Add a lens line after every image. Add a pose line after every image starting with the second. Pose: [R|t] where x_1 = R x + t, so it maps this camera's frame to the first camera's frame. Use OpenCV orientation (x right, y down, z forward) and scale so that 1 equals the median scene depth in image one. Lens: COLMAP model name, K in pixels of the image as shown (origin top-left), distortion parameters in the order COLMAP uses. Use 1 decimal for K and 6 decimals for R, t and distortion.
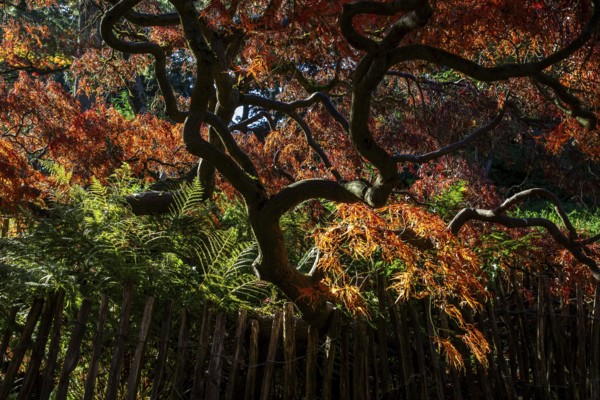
lens RADIAL K [[705.8, 0, 300.0], [0, 705.8, 200.0], [0, 0, 1]] dist [0.131824, 0.016446]
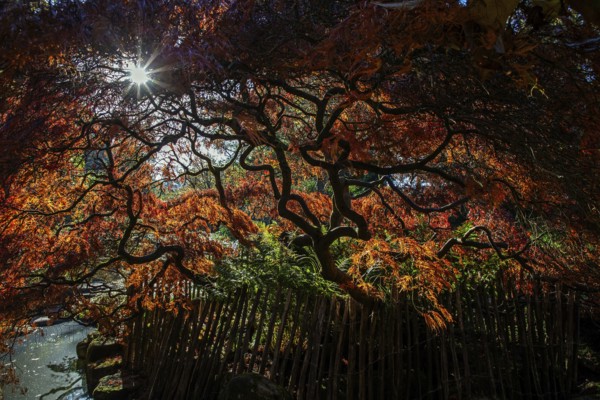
lens RADIAL K [[419.3, 0, 300.0], [0, 419.3, 200.0], [0, 0, 1]] dist [-0.061647, 0.036886]
pose [[0.927681, -0.065632, -0.367561, 0.269097], [0.035291, 0.995435, -0.088673, -0.002820], [0.371703, 0.069289, 0.925762, -0.077418]]
